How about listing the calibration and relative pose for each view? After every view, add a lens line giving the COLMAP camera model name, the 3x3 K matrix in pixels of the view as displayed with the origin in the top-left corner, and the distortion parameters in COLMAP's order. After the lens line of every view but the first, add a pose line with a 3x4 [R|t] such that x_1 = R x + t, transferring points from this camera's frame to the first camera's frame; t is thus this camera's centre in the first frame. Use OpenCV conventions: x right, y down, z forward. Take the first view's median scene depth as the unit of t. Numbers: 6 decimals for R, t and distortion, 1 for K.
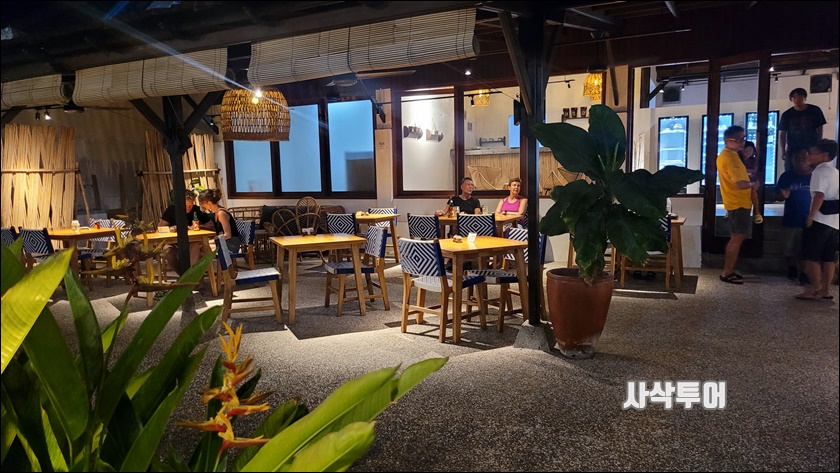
lens RADIAL K [[590.6, 0, 421.1], [0, 590.6, 233.1], [0, 0, 1]] dist [0.023681, -0.000197]
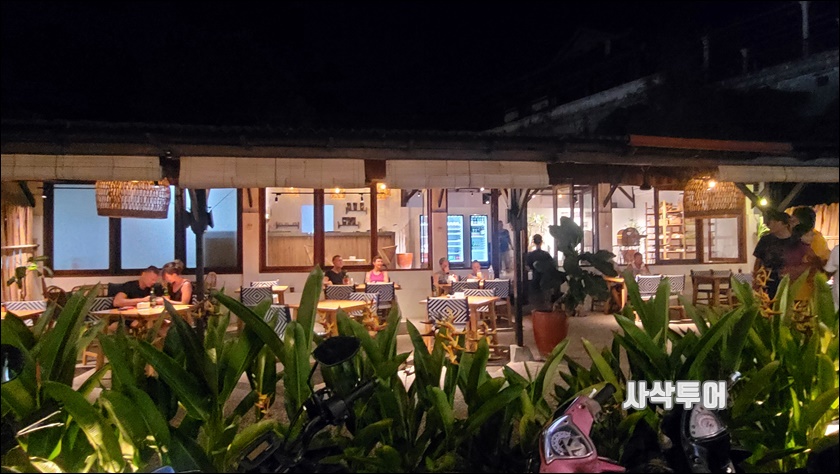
lens RADIAL K [[524.4, 0, 419.2], [0, 524.4, 240.2], [0, 0, 1]] dist [0.001502, 0.000286]
pose [[0.794006, 0.021983, 0.607512, -0.393639], [0.052195, 0.993190, -0.104157, 0.000294], [-0.605665, 0.114410, 0.787452, 0.001345]]
